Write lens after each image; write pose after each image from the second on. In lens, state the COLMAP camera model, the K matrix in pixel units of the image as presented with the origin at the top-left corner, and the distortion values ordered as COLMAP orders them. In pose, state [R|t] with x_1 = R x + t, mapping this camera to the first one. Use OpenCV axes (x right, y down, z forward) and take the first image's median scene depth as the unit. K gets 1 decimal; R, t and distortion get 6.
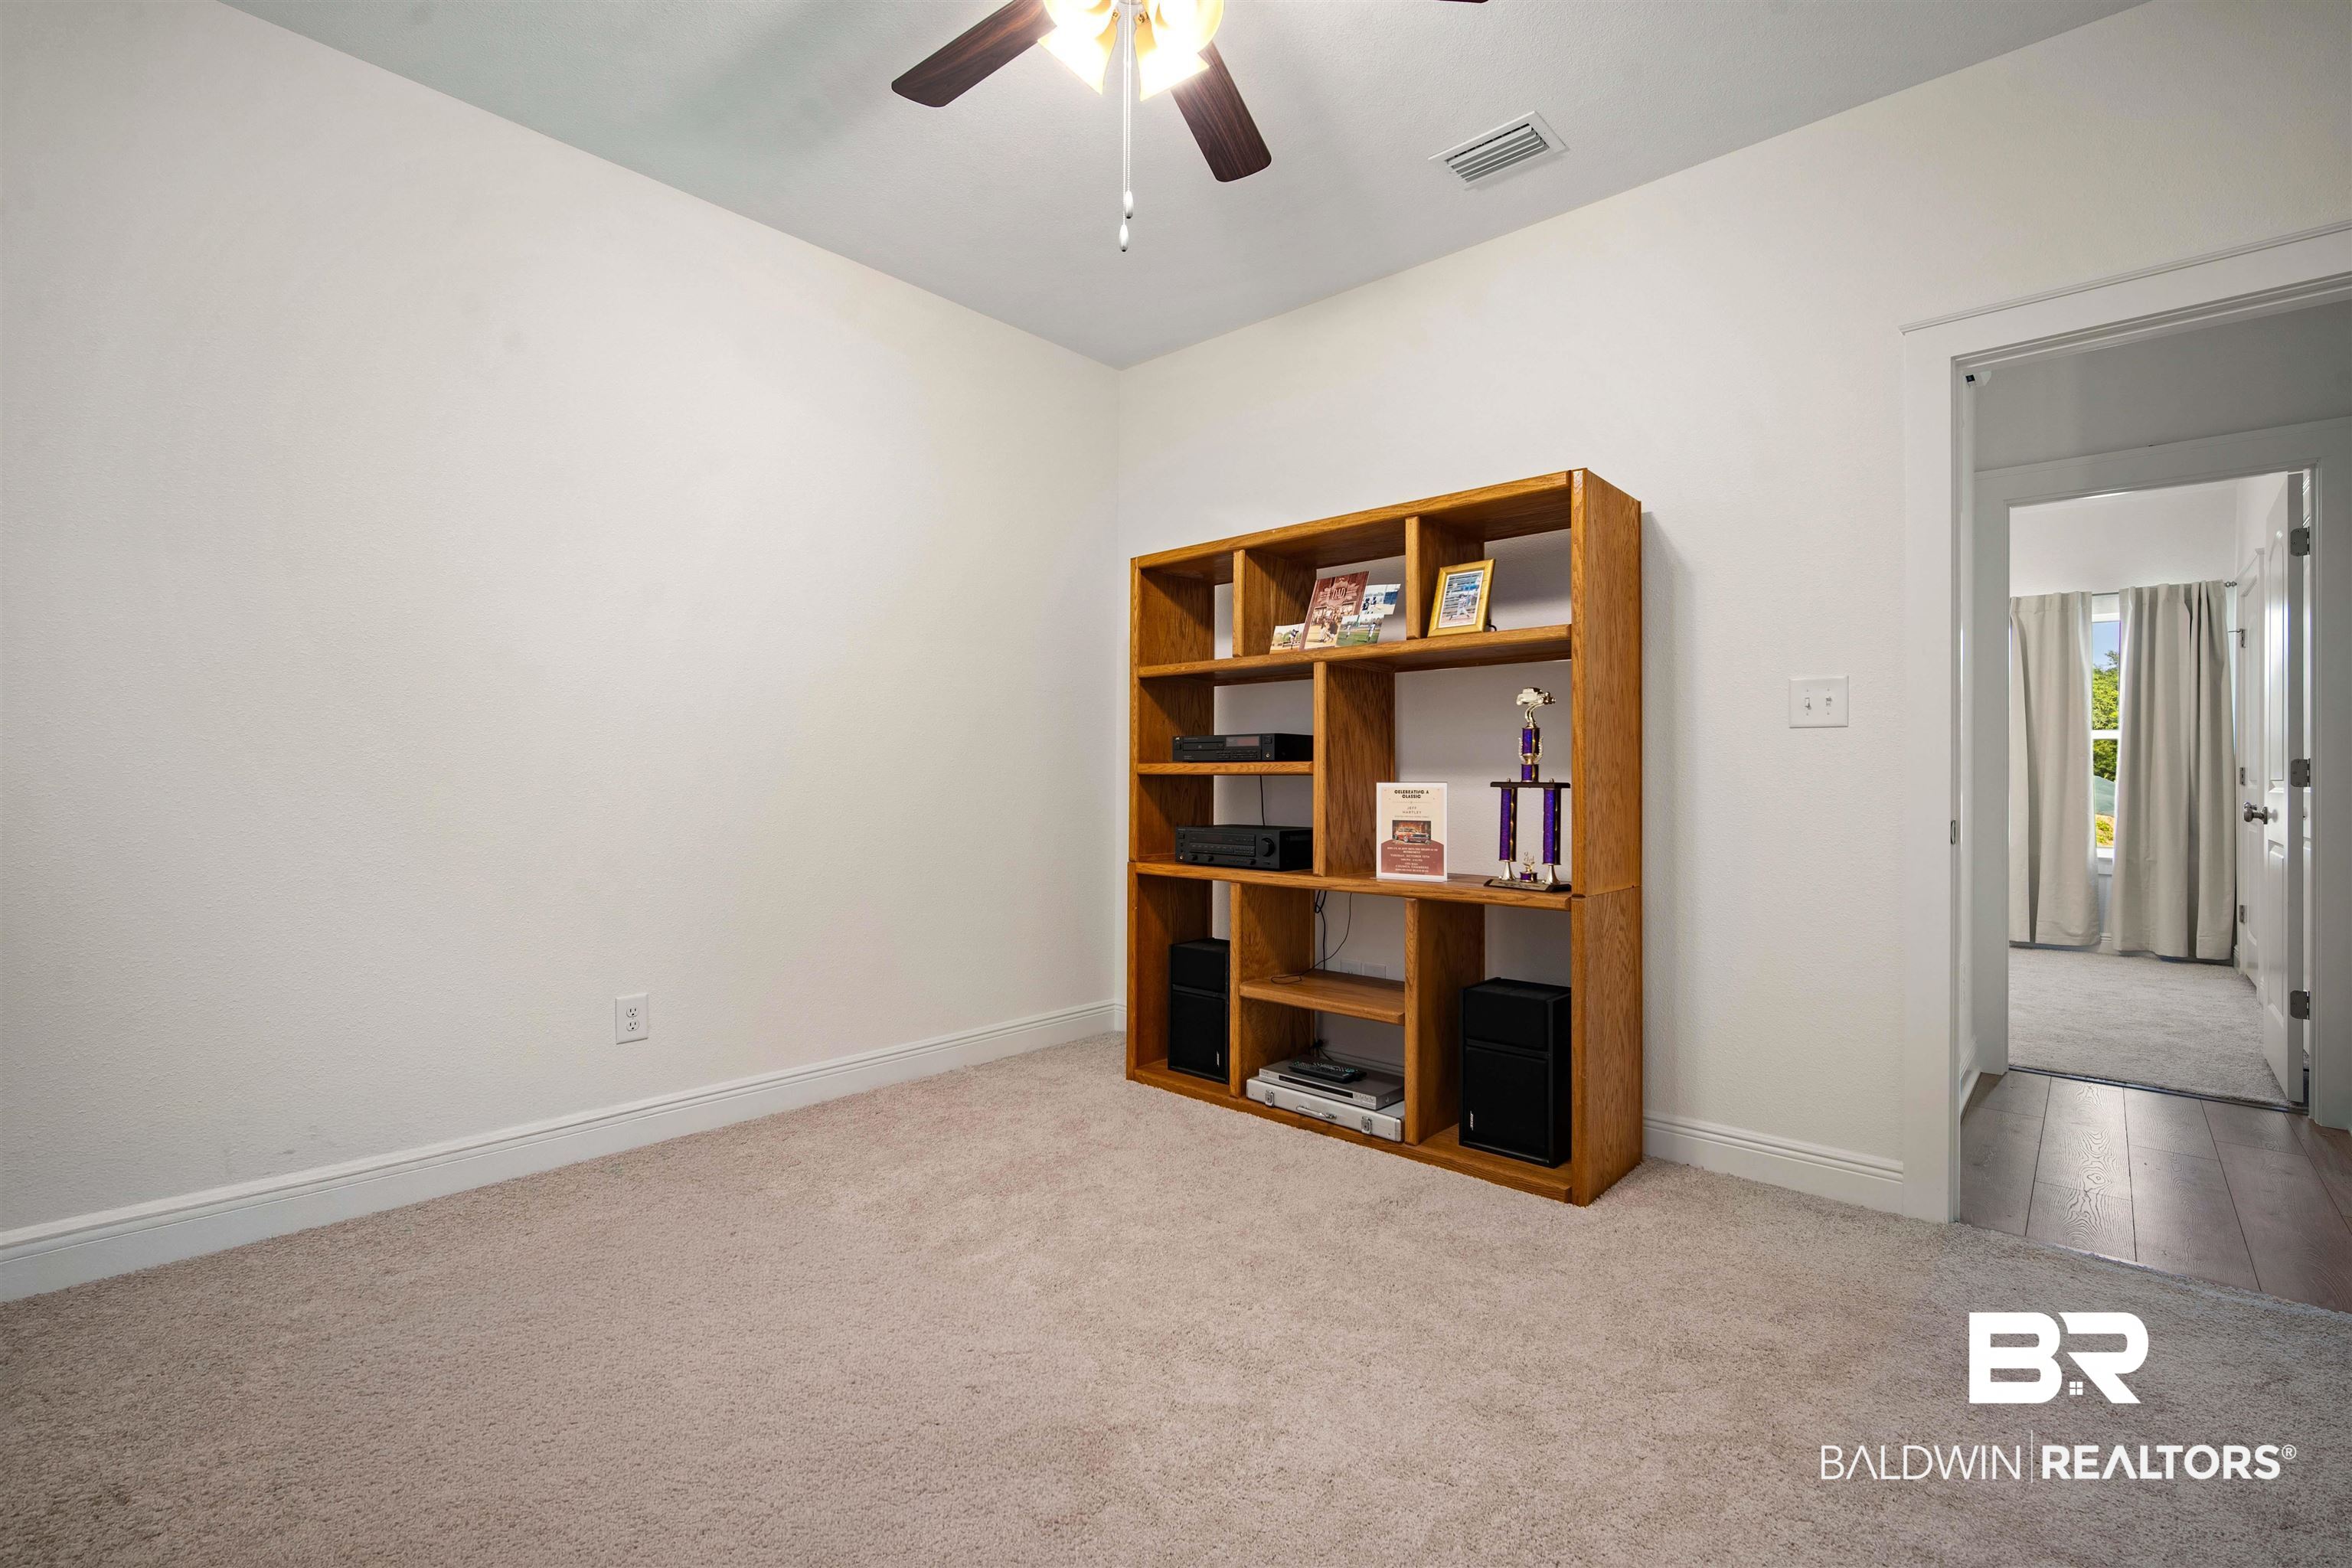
lens RADIAL K [[1042.6, 0, 1181.1], [0, 1042.6, 780.2], [0, 0, 1]] dist [-0.002504, 0.000285]
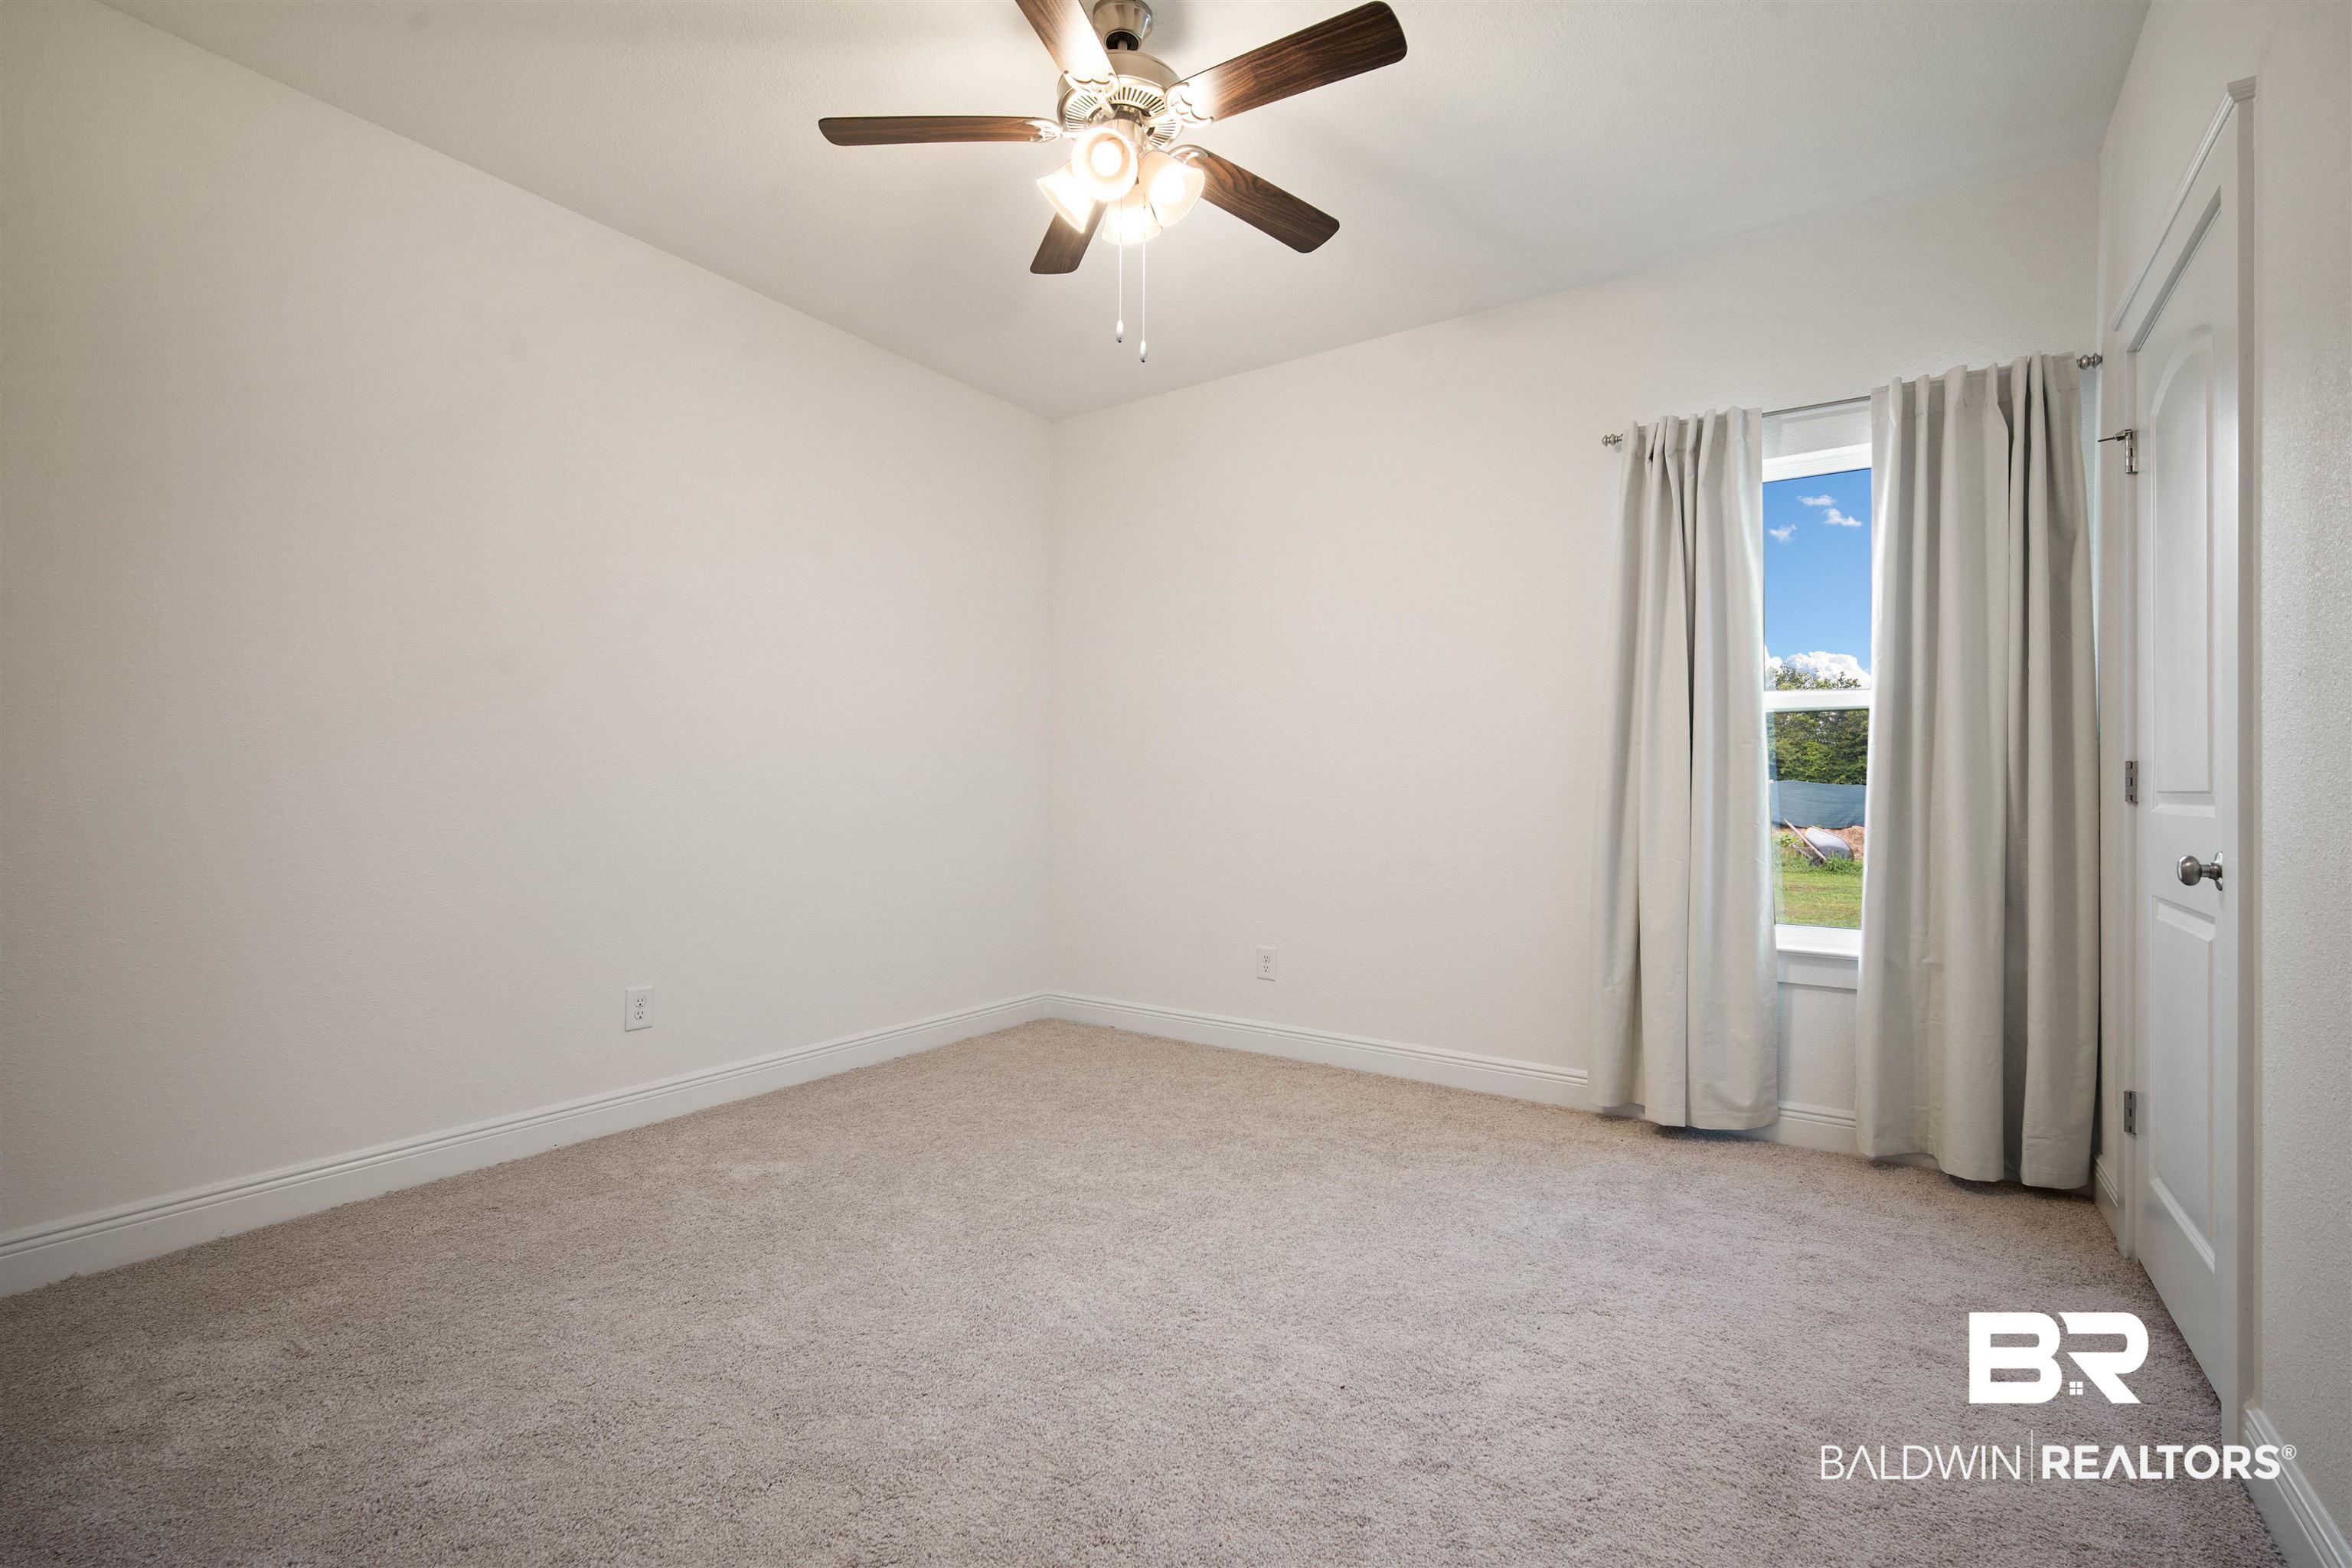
lens RADIAL K [[1042.6, 0, 1184.4], [0, 1042.6, 809.0], [0, 0, 1]] dist [-0.002504, 0.000285]
pose [[0.990747, -0.006380, 0.135575, 0.549347], [0.005618, 0.999966, 0.005997, 0.001186], [-0.135609, -0.005180, 0.990749, 0.596510]]
